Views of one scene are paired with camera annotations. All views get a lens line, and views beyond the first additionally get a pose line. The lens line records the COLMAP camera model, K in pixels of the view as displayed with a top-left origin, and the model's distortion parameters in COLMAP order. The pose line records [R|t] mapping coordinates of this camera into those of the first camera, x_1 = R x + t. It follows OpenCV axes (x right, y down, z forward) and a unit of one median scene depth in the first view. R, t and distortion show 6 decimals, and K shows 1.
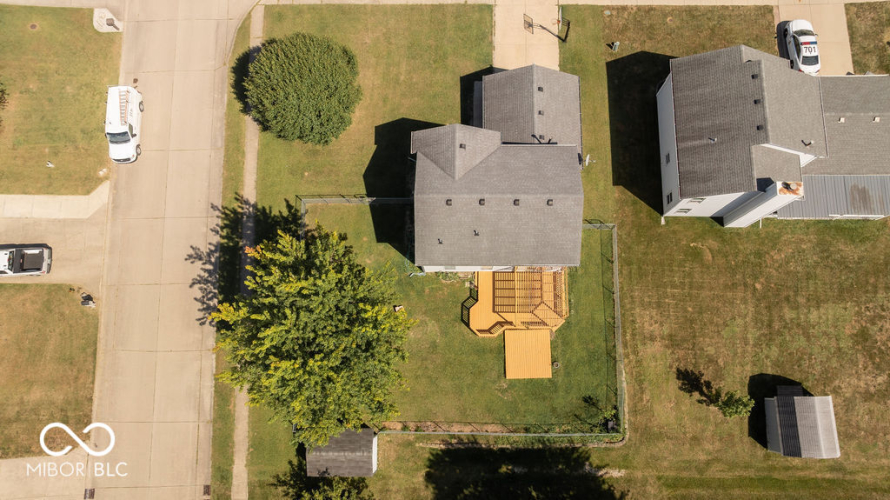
lens RADIAL K [[630.1, 0, 450.7], [0, 630.1, 237.1], [0, 0, 1]] dist [-0.018349, 0.006253]
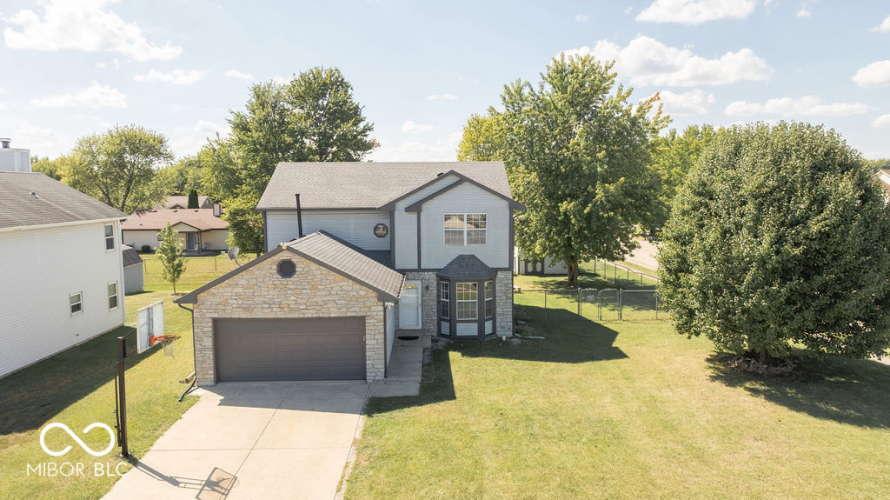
lens RADIAL K [[630.1, 0, 450.7], [0, 630.1, 237.1], [0, 0, 1]] dist [-0.018349, 0.006253]
pose [[-0.998832, 0.031272, -0.036839, 0.030577], [-0.032537, 0.128401, 0.991188, -0.687138], [0.035727, 0.991229, -0.127233, 1.015506]]
